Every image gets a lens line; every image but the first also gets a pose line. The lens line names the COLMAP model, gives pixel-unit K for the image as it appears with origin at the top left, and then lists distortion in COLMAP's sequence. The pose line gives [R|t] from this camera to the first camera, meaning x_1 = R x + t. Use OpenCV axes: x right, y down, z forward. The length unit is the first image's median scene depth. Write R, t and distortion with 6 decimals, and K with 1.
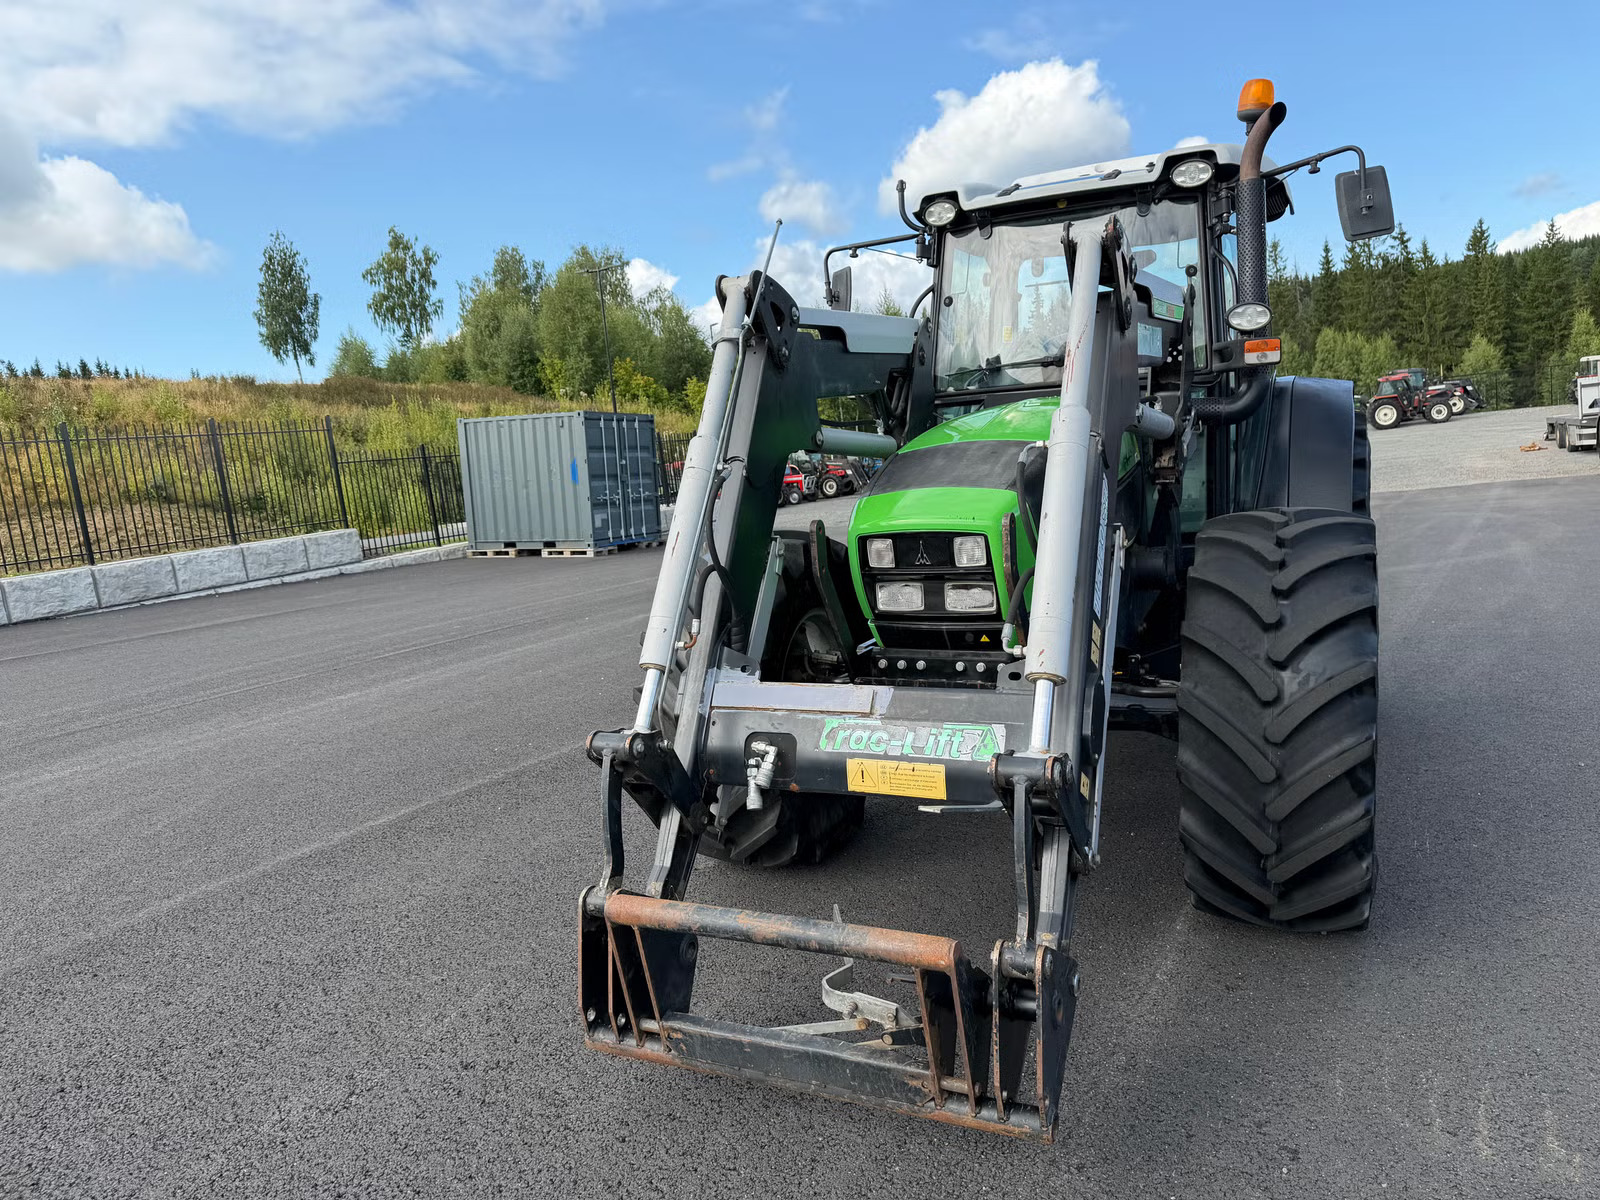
lens RADIAL K [[1127.2, 0, 796.8], [0, 1127.2, 597.2], [0, 0, 1]] dist [0.041546, -0.047922]
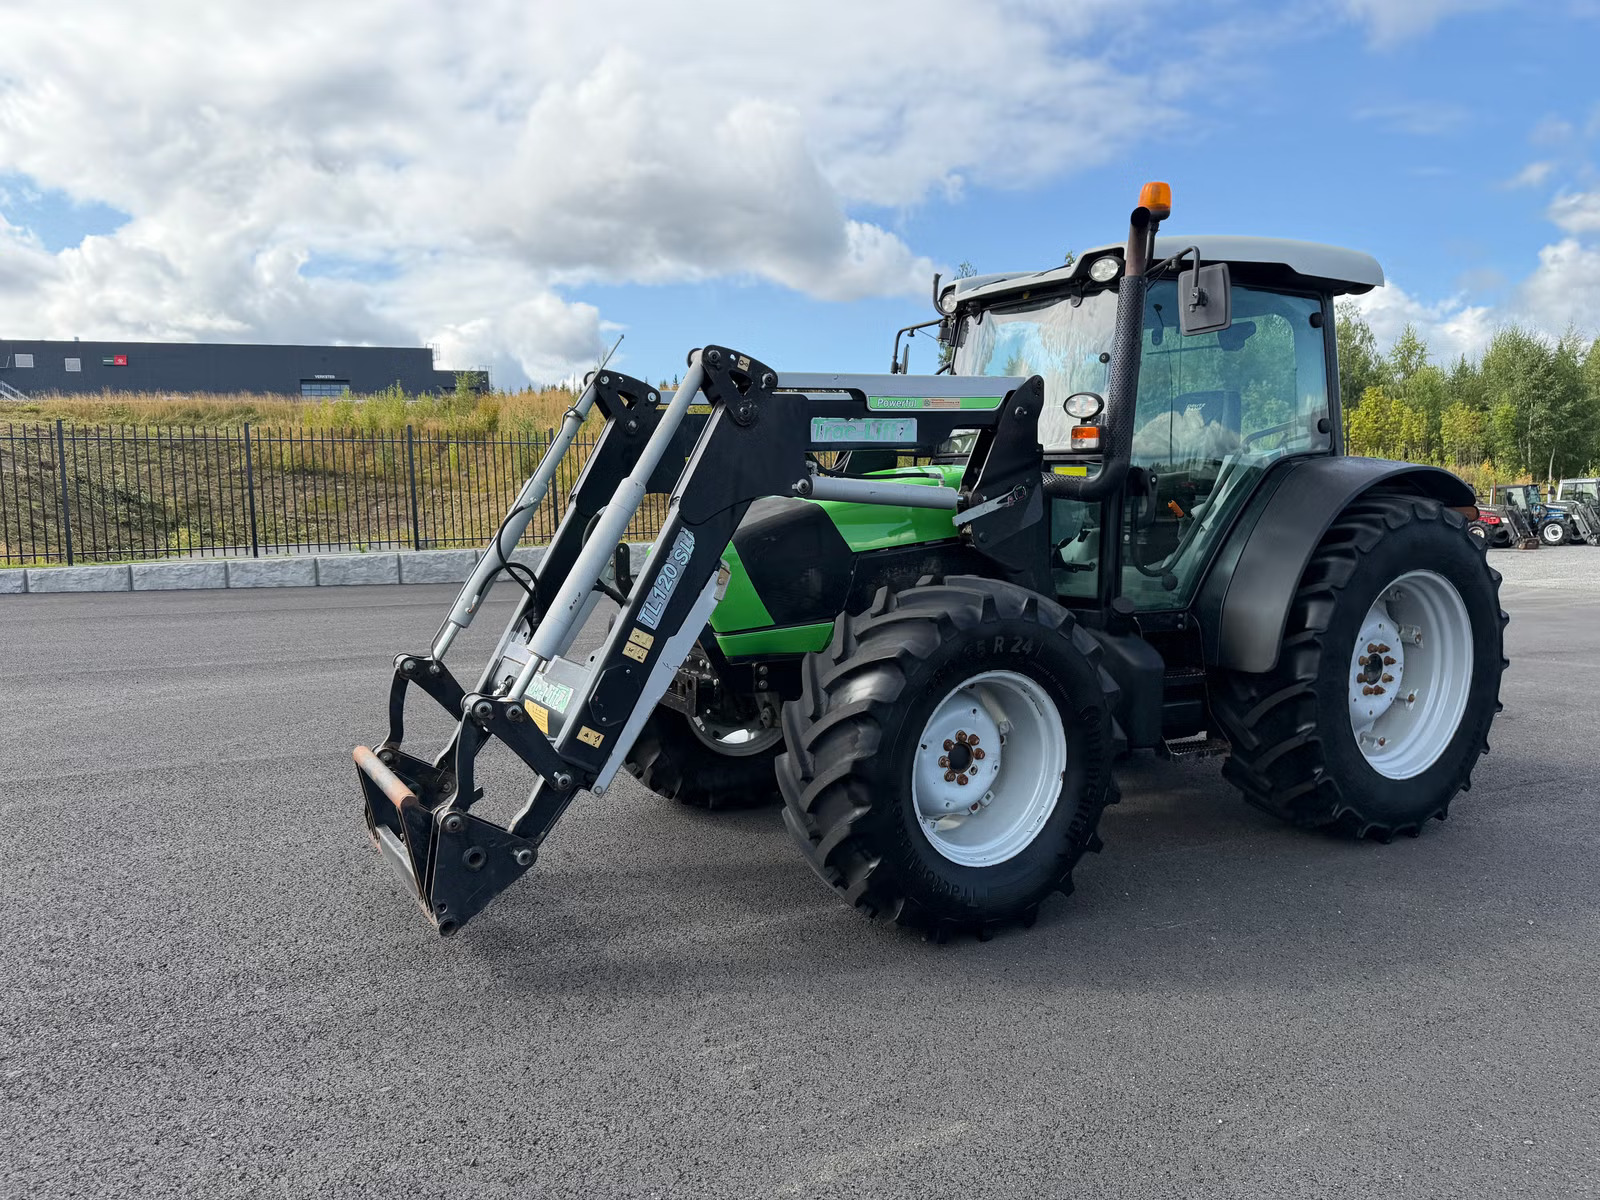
lens RADIAL K [[1111.9, 0, 788.2], [0, 1111.9, 587.3], [0, 0, 1]] dist [0.050723, -0.055913]
pose [[0.835475, 0.121739, -0.535874, 0.623849], [-0.133531, 0.990900, 0.016924, -0.043274], [0.533058, 0.057416, 0.844129, -0.043763]]
